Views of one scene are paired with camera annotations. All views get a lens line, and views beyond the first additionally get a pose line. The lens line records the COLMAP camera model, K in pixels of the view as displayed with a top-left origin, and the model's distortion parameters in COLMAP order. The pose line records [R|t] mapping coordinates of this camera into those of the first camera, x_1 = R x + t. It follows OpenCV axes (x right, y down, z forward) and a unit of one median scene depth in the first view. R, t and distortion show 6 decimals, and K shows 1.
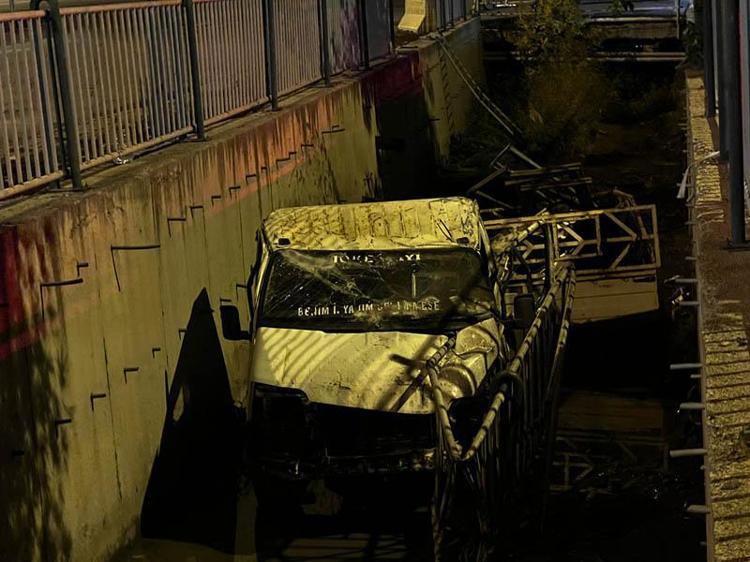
lens RADIAL K [[1687.8, 0, 375.0], [0, 1687.8, 281.0], [0, 0, 1]] dist [-0.379553, 9.902433]
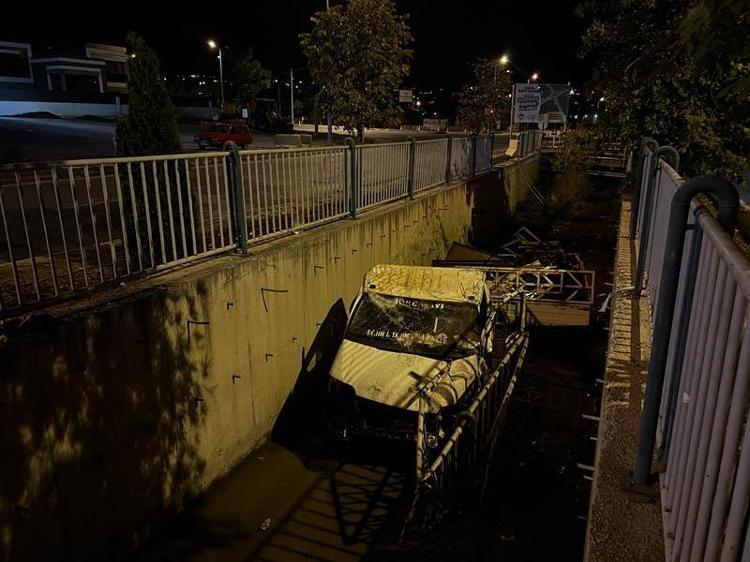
lens RADIAL K [[561.0, 0, 375.0], [0, 561.0, 281.0], [0, 0, 1]] dist [0.097870, -0.138787]
pose [[0.970610, 0.123427, -0.206598, 0.078313], [-0.104271, 0.989385, 0.101213, -0.096539], [0.216897, -0.076696, 0.973177, 0.427112]]
